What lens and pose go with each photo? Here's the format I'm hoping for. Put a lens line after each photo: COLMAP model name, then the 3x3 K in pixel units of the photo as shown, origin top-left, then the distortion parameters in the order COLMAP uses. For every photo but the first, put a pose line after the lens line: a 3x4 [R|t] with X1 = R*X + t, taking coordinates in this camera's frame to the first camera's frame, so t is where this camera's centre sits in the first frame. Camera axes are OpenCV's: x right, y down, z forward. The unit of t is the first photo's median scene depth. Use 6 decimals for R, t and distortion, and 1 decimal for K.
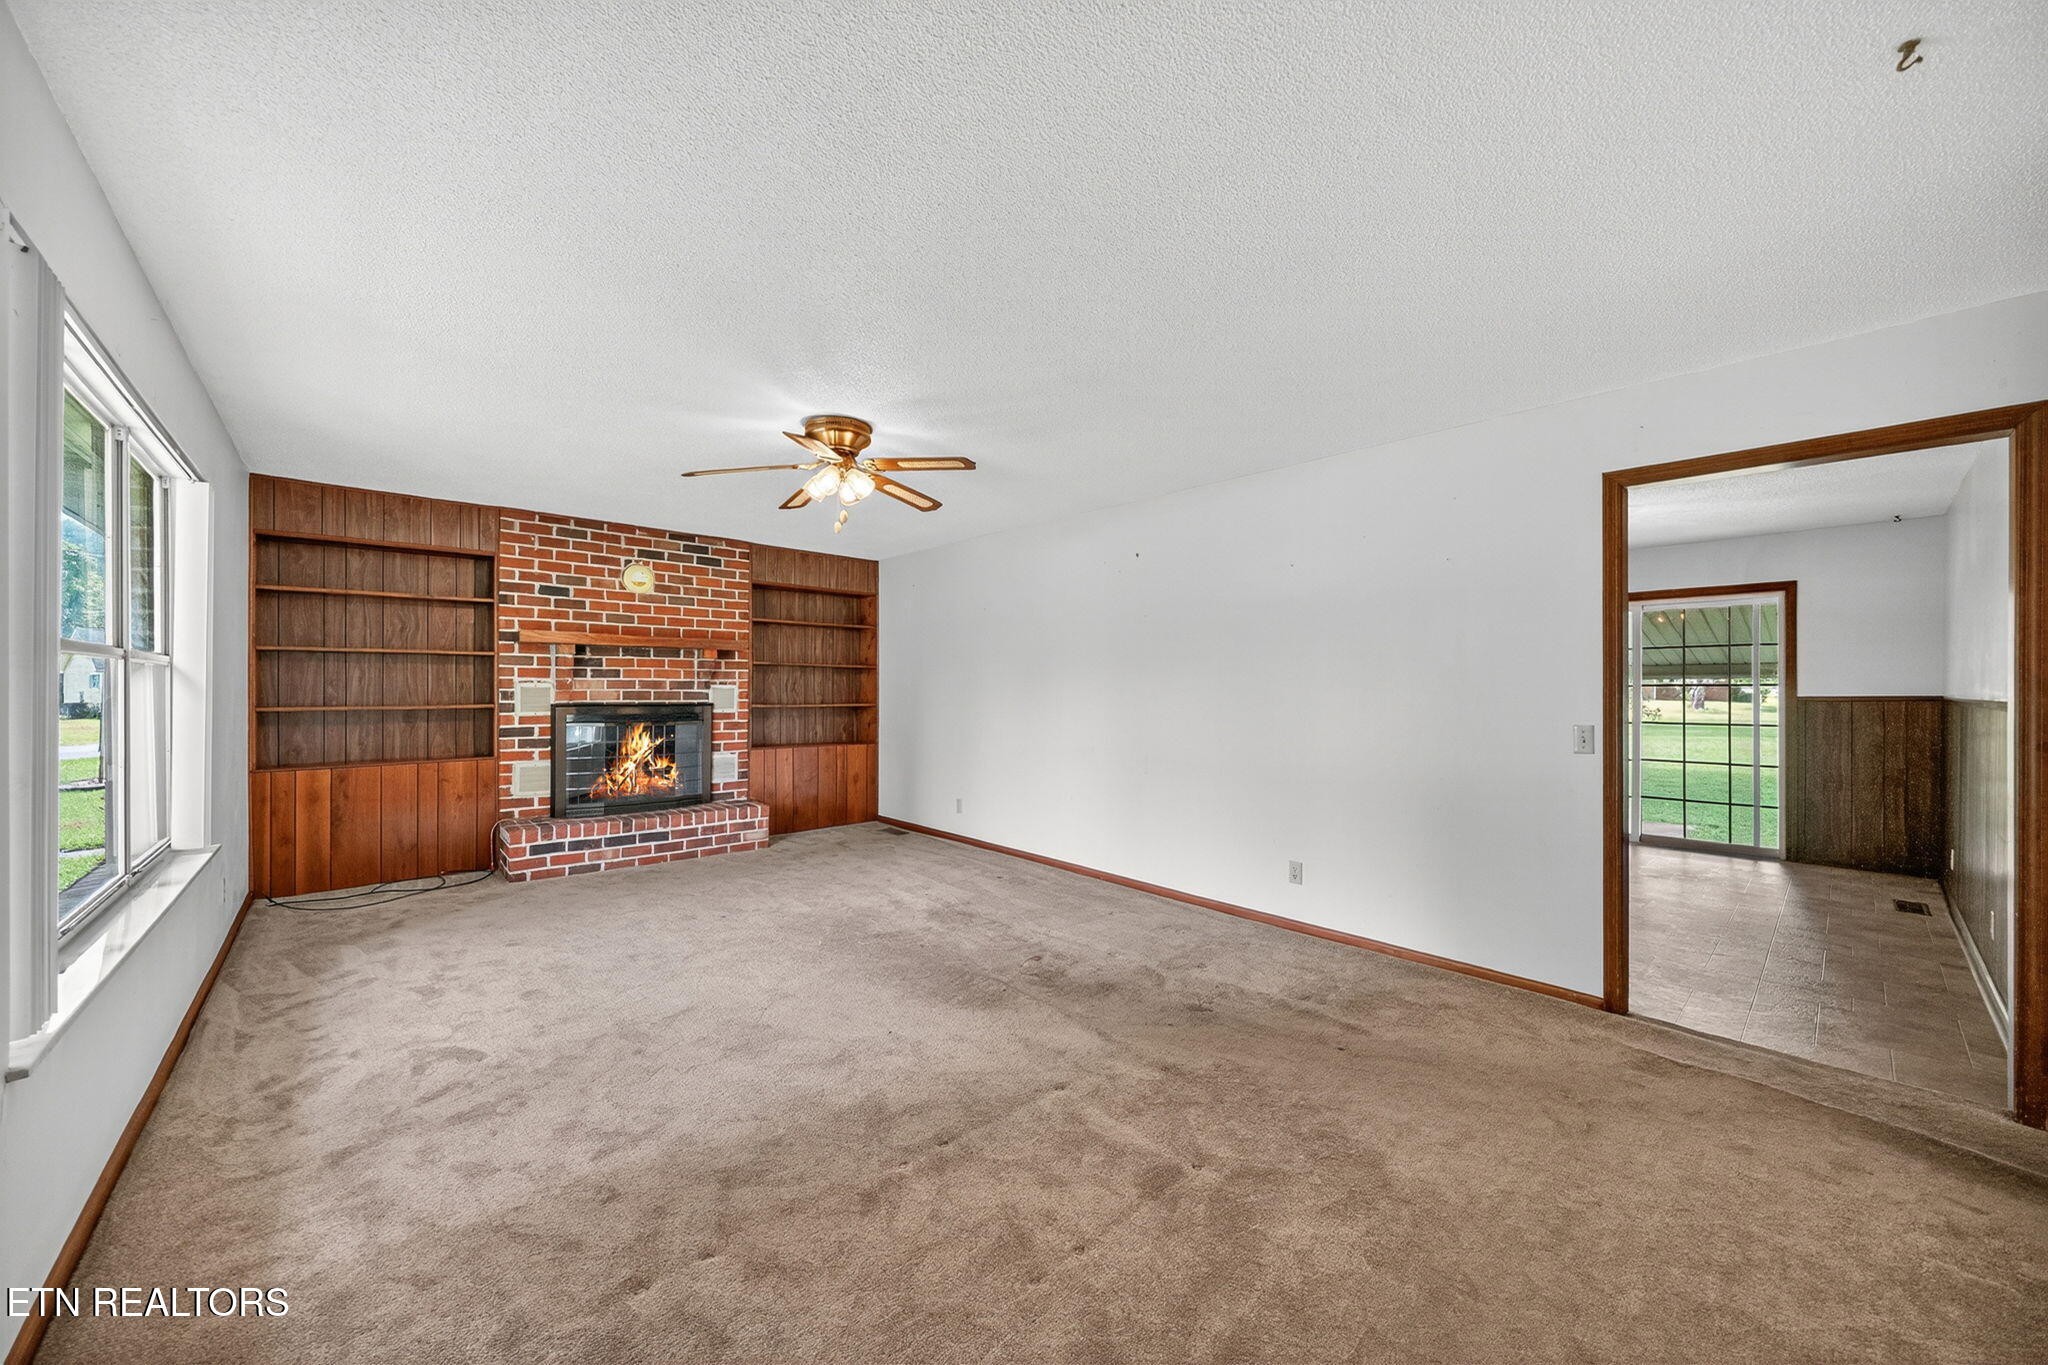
lens RADIAL K [[750.6, 0, 1032.2], [0, 750.6, 682.3], [0, 0, 1]] dist [0.000796, 0.000499]
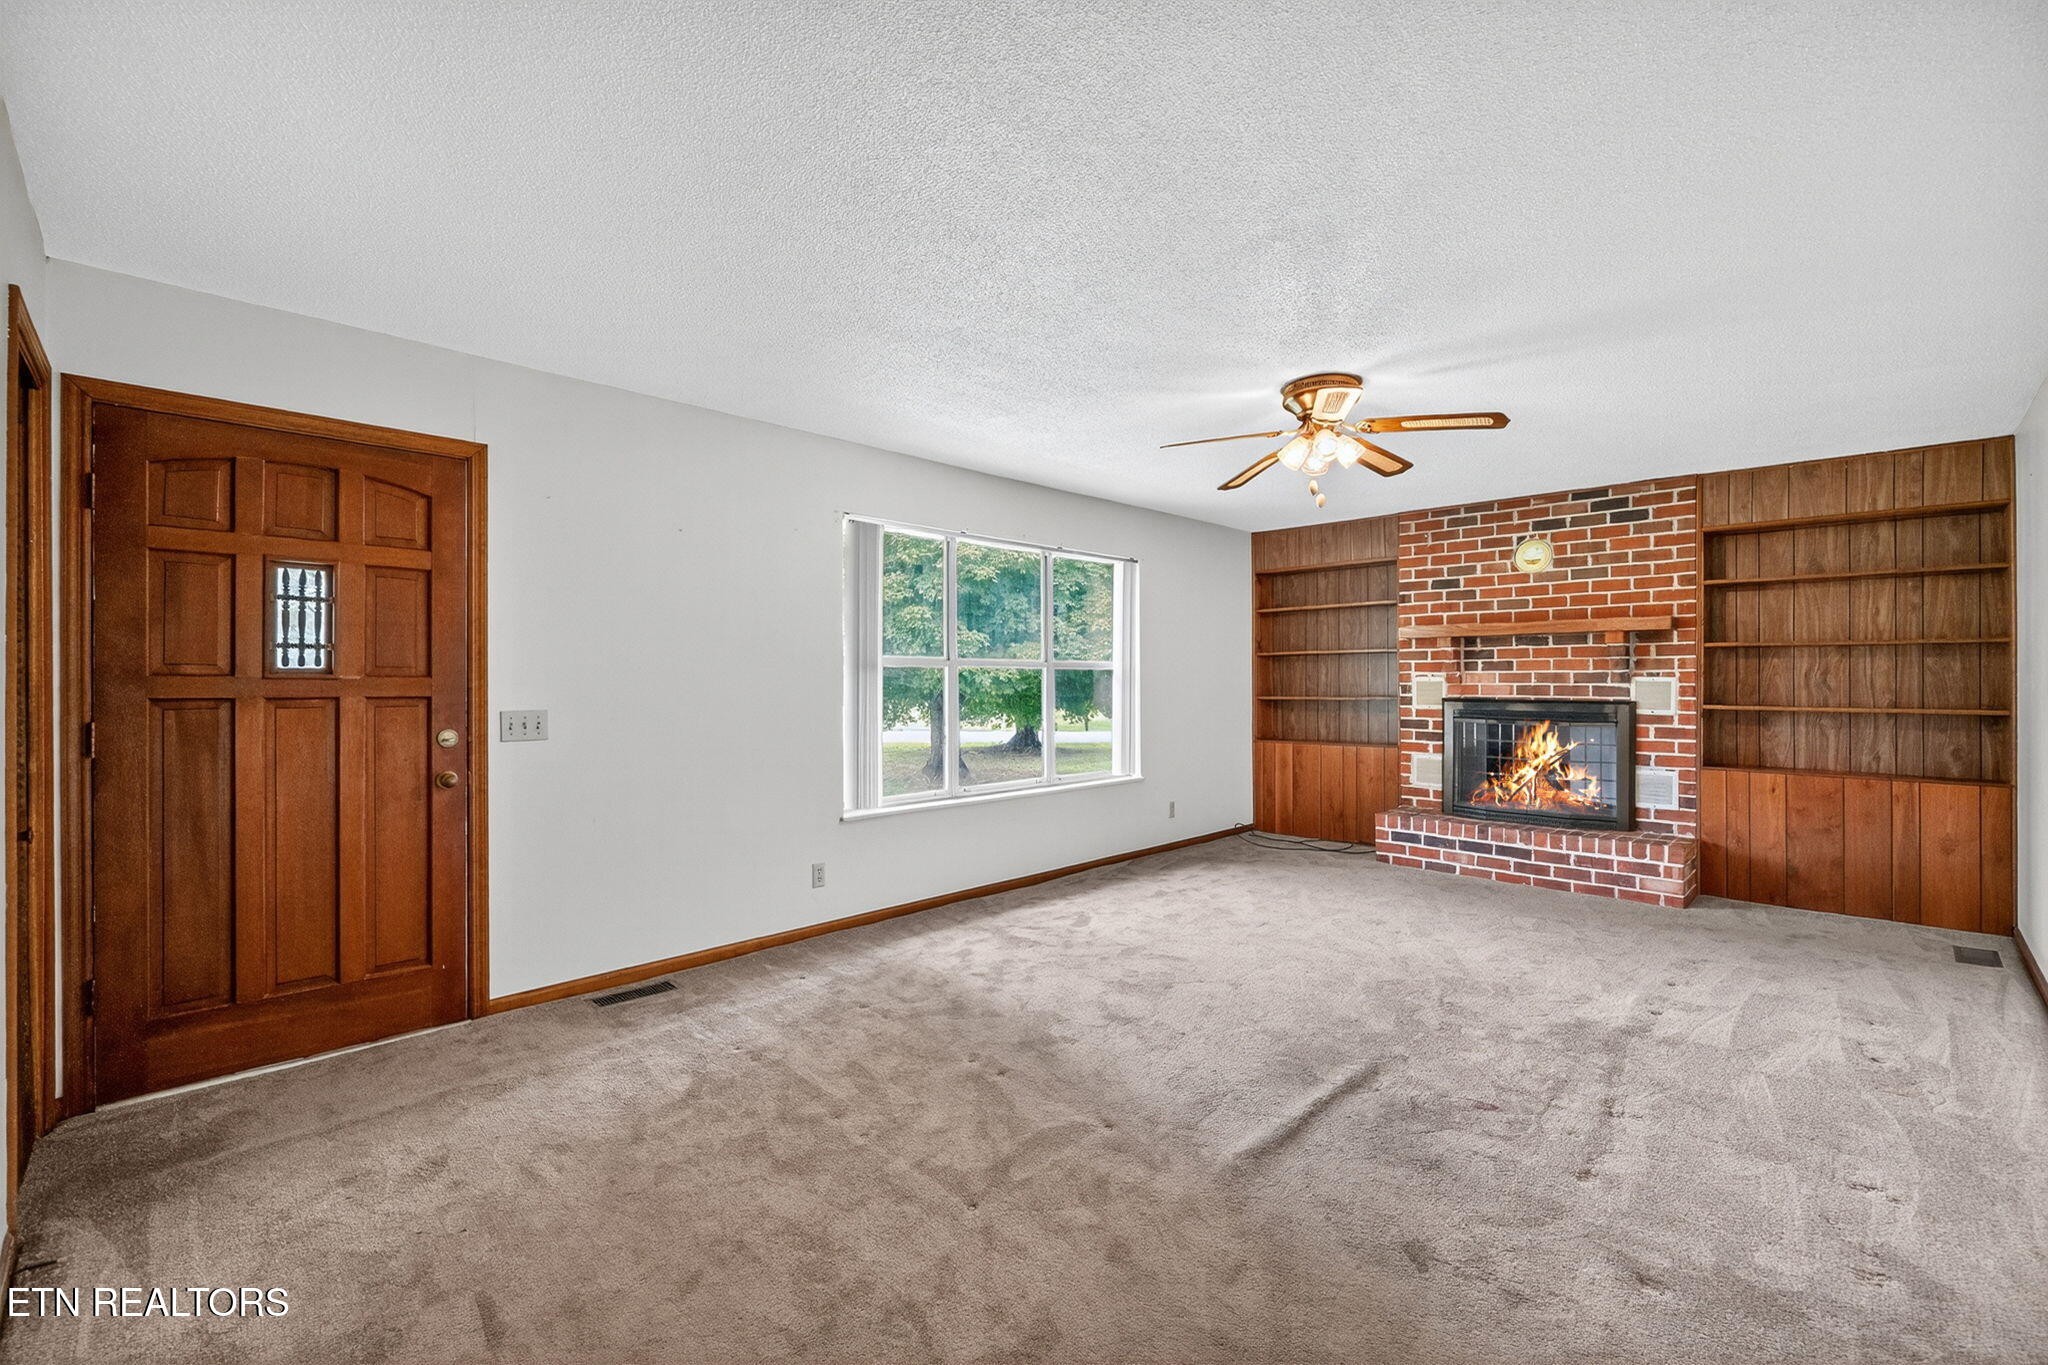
lens RADIAL K [[852.5, 0, 1000.1], [0, 852.5, 679.5], [0, 0, 1]] dist [-0.000912, -0.000170]
pose [[0.036366, -0.004461, -0.999329, 0.455149], [0.010003, 0.999942, -0.004100, 0.003009], [0.999288, -0.009847, 0.036408, 0.360371]]
